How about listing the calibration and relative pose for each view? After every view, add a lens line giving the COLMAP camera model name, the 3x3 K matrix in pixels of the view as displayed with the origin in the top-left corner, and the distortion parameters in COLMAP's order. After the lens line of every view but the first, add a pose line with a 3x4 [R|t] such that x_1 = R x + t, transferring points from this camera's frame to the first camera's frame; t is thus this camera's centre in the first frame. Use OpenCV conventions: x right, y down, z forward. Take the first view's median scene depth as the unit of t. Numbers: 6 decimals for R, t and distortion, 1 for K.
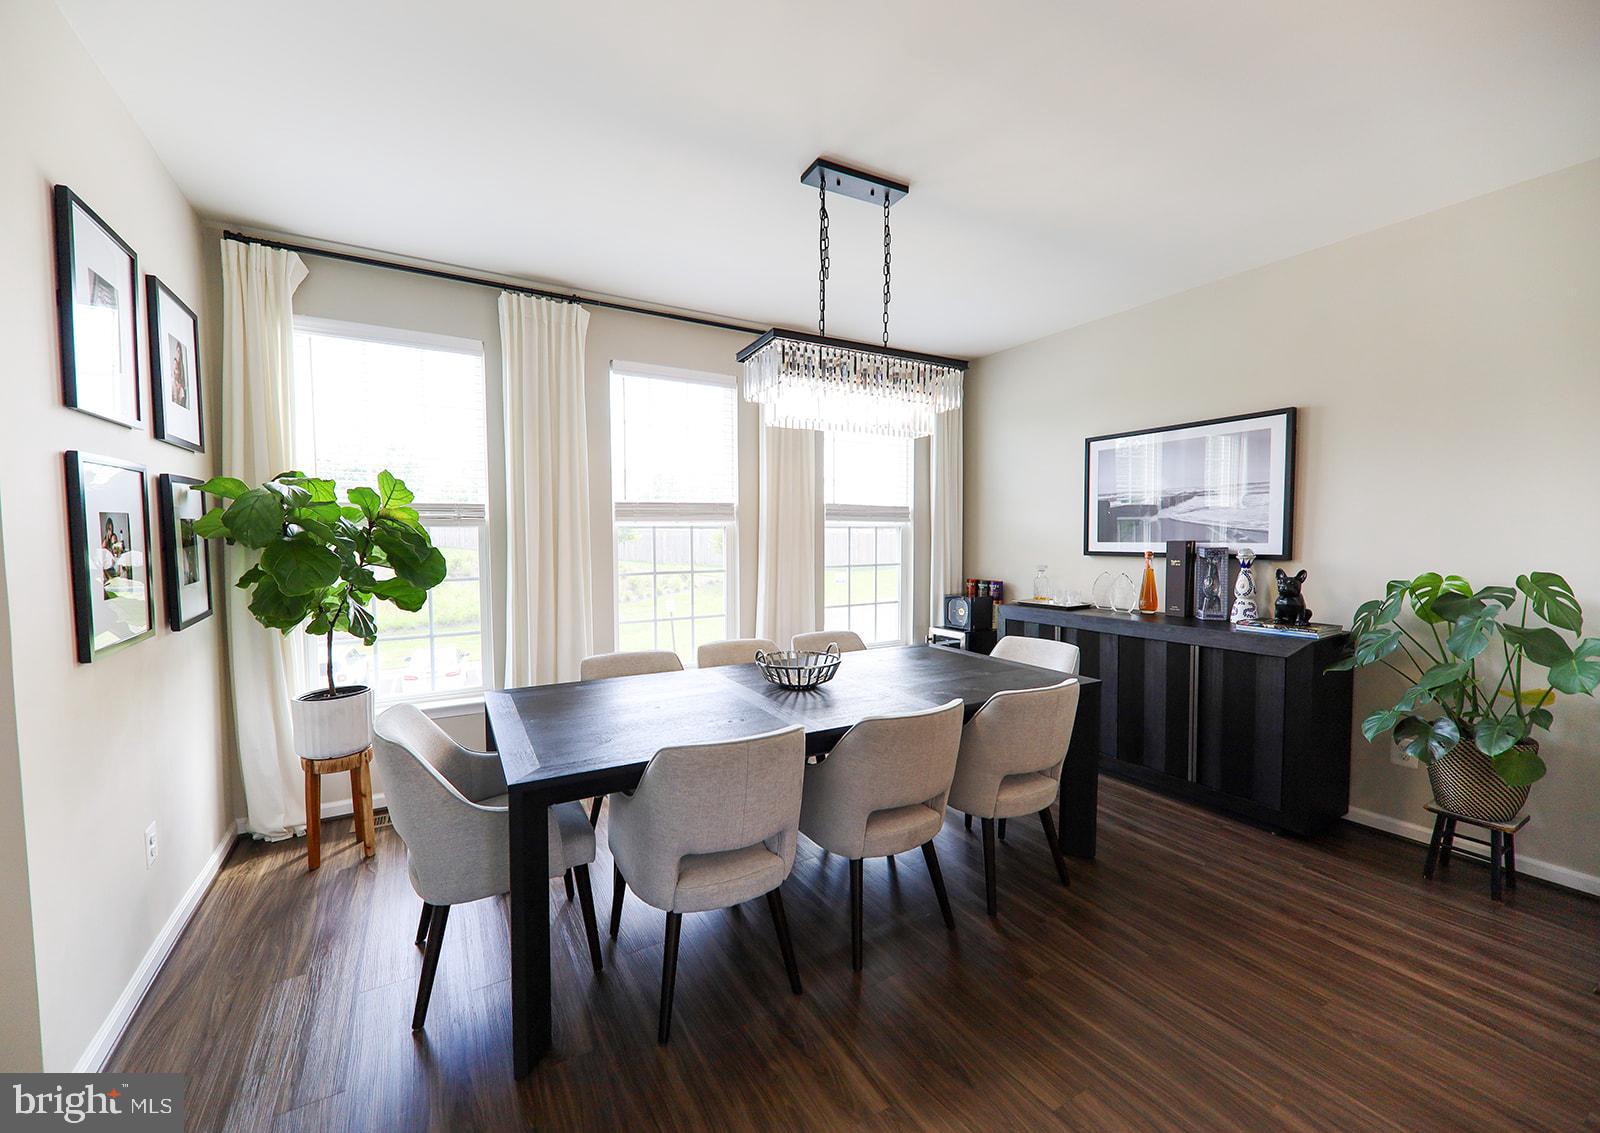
lens RADIAL K [[655.6, 0, 751.0], [0, 655.6, 562.3], [0, 0, 1]] dist [0.040127, -0.000018]
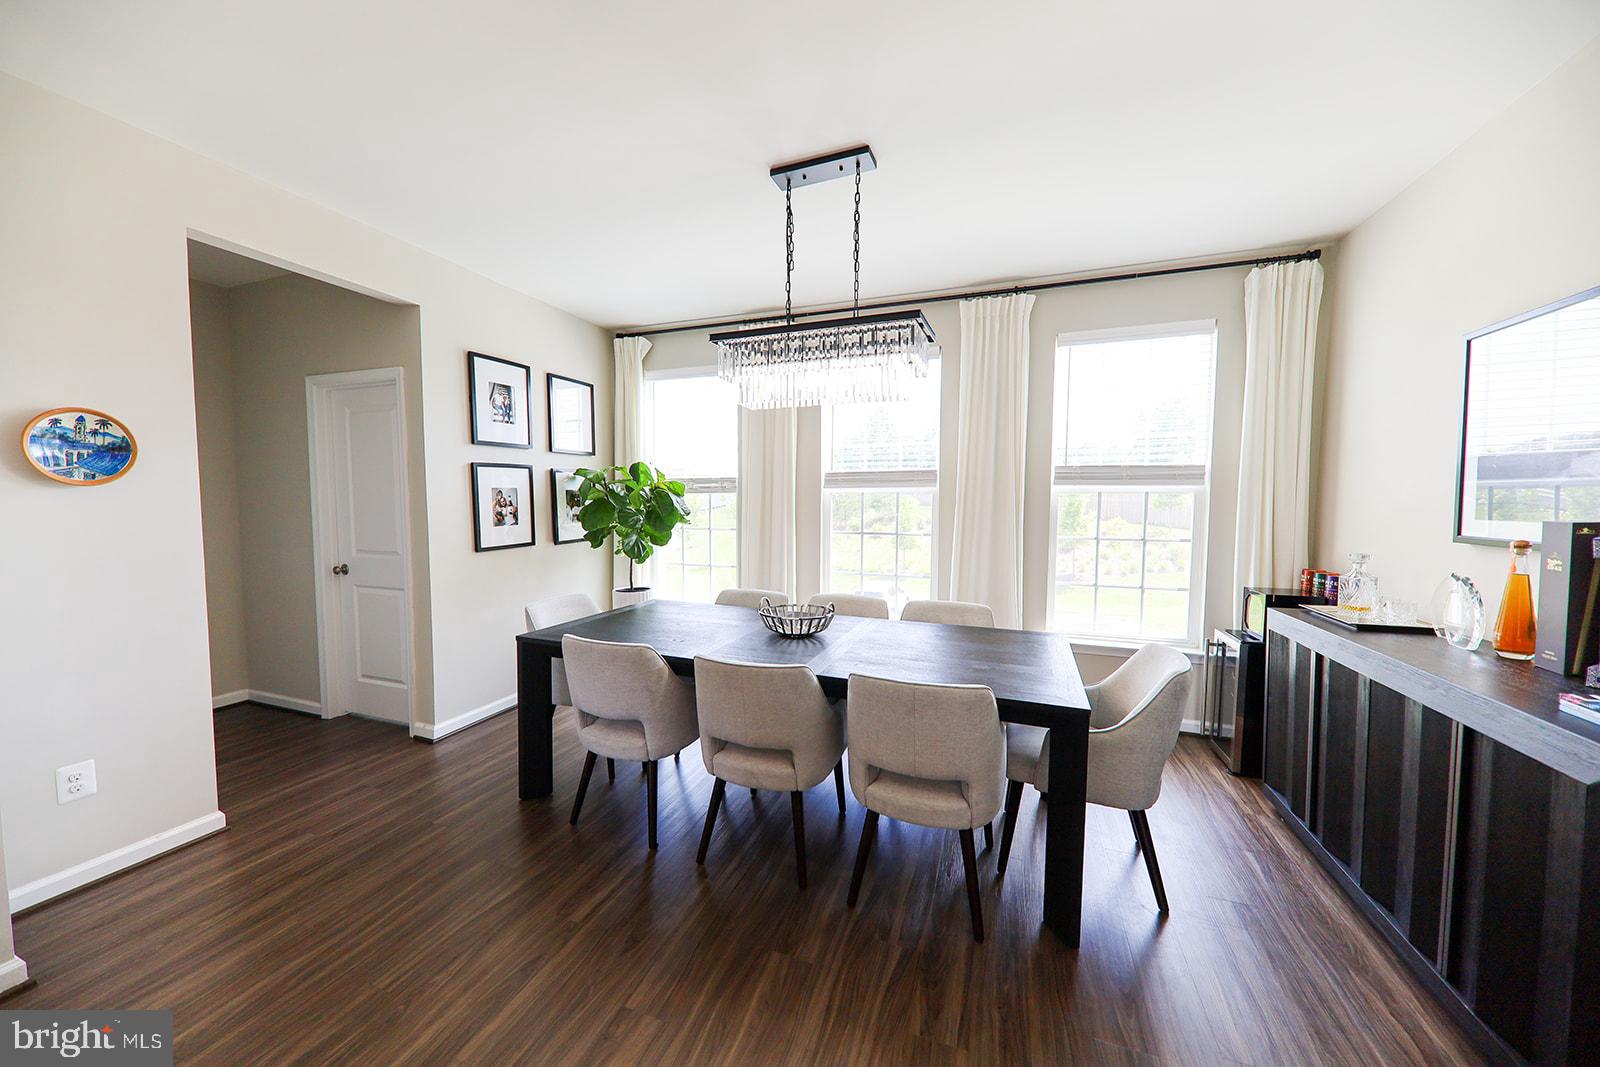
lens RADIAL K [[555.3, 0, 800.3], [0, 555.3, 531.8], [0, 0, 1]] dist [0.013008, -0.007703]
pose [[0.680556, 0.051751, -0.730866, 0.692453], [-0.040152, 0.998638, 0.033324, -0.019895], [0.731595, 0.006667, 0.681706, 0.325535]]
